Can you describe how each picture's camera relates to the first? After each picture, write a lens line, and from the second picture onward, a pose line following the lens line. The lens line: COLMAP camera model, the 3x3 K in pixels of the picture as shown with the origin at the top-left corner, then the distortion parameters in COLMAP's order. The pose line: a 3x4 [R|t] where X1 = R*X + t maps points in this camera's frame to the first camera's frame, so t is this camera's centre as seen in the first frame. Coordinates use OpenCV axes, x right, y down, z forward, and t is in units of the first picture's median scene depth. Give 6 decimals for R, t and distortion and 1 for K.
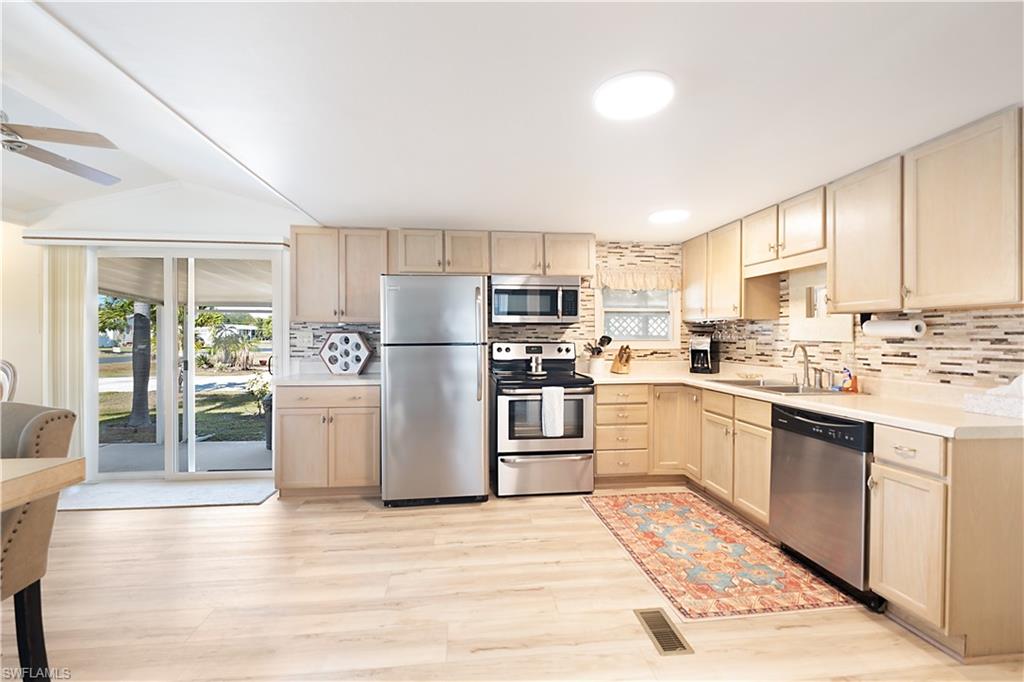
lens RADIAL K [[443.4, 0, 511.4], [0, 443.4, 337.0], [0, 0, 1]] dist [0.000672, -0.002350]
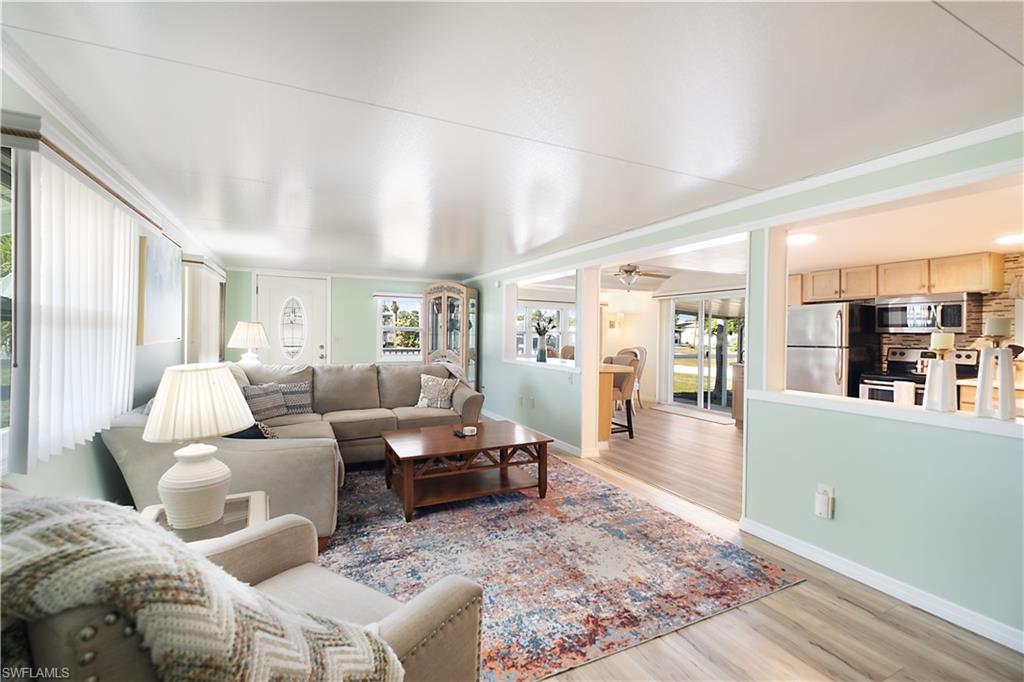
lens RADIAL K [[443.4, 0, 512.4], [0, 443.4, 337.5], [0, 0, 1]] dist [0.000672, -0.002350]
pose [[0.344060, 0.011047, -0.938883, 0.871677], [-0.016113, 0.999853, 0.005860, -0.007989], [0.938809, 0.013112, 0.344187, -0.523455]]
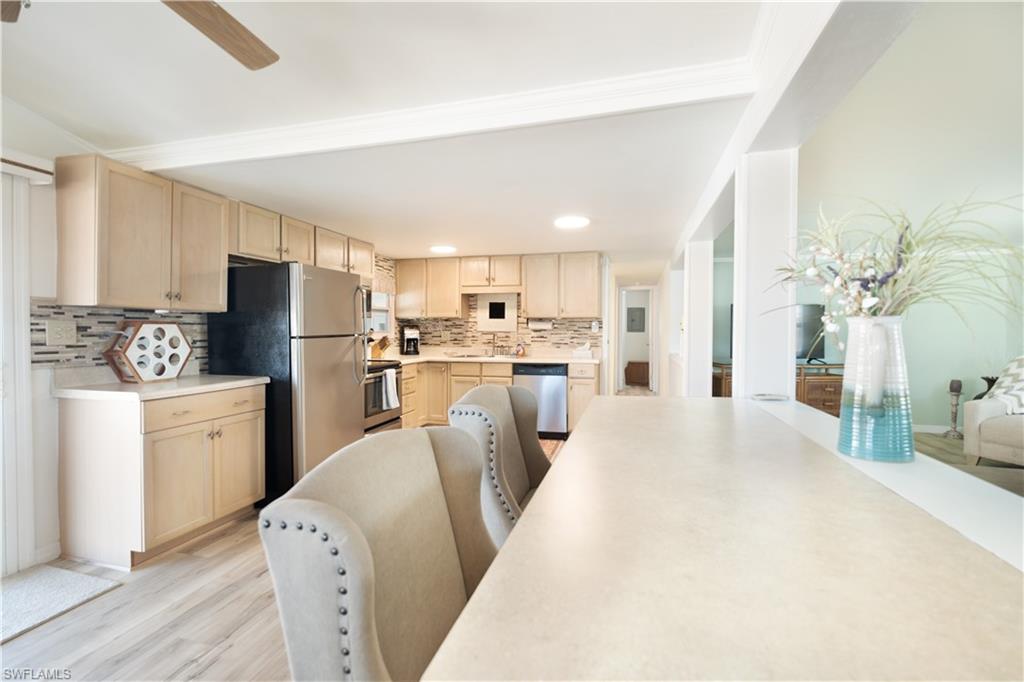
lens RADIAL K [[443.4, 0, 515.3], [0, 443.4, 337.0], [0, 0, 1]] dist [0.000672, -0.002350]
pose [[0.360894, -0.016057, 0.932469, -0.880231], [0.001341, 0.999860, 0.016699, 0.001652], [-0.932606, -0.004776, 0.360865, 0.206390]]
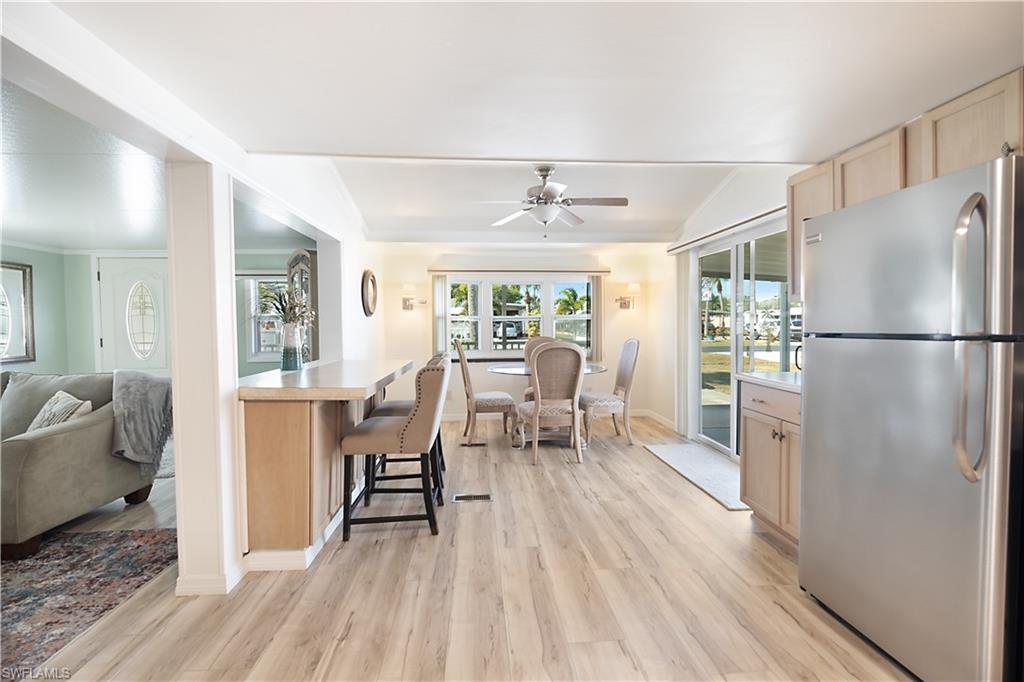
lens RADIAL K [[443.4, 0, 508.8], [0, 443.4, 337.3], [0, 0, 1]] dist [0.000672, -0.002350]
pose [[-0.032633, 0.029156, -0.999042, 0.298992], [0.007171, 0.999556, 0.028936, 0.000366], [0.999442, -0.006219, -0.032828, 0.536742]]
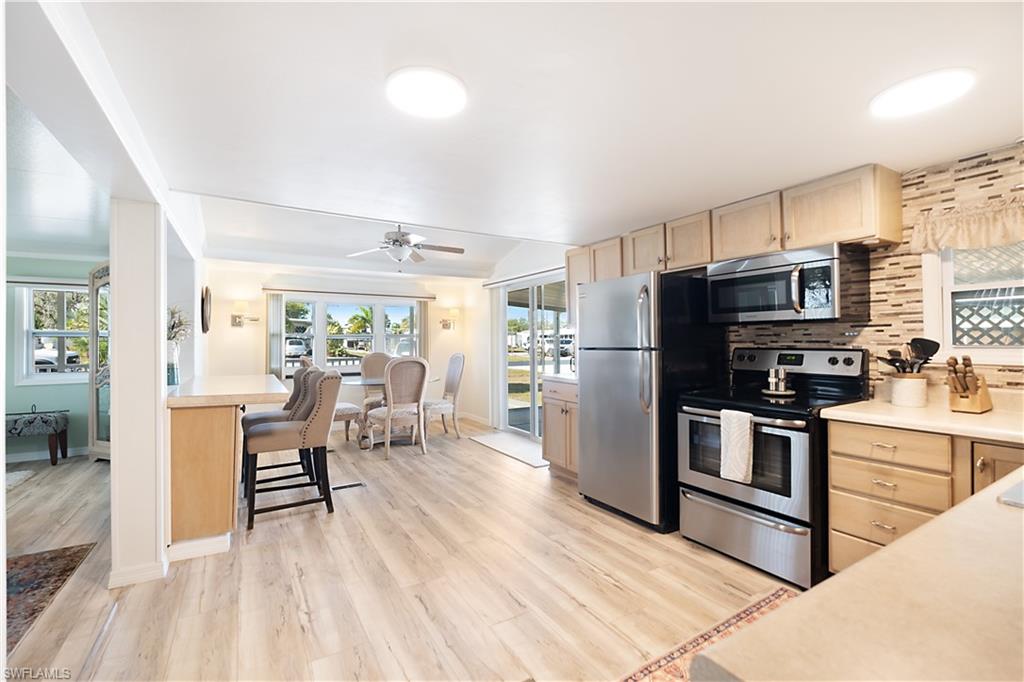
lens RADIAL K [[443.4, 0, 507.9], [0, 443.4, 336.4], [0, 0, 1]] dist [0.000672, -0.002350]
pose [[0.413943, -0.011116, -0.910235, 0.553598], [0.003329, 0.999937, -0.010698, -0.001003], [0.910297, 0.001398, 0.413954, 0.344145]]
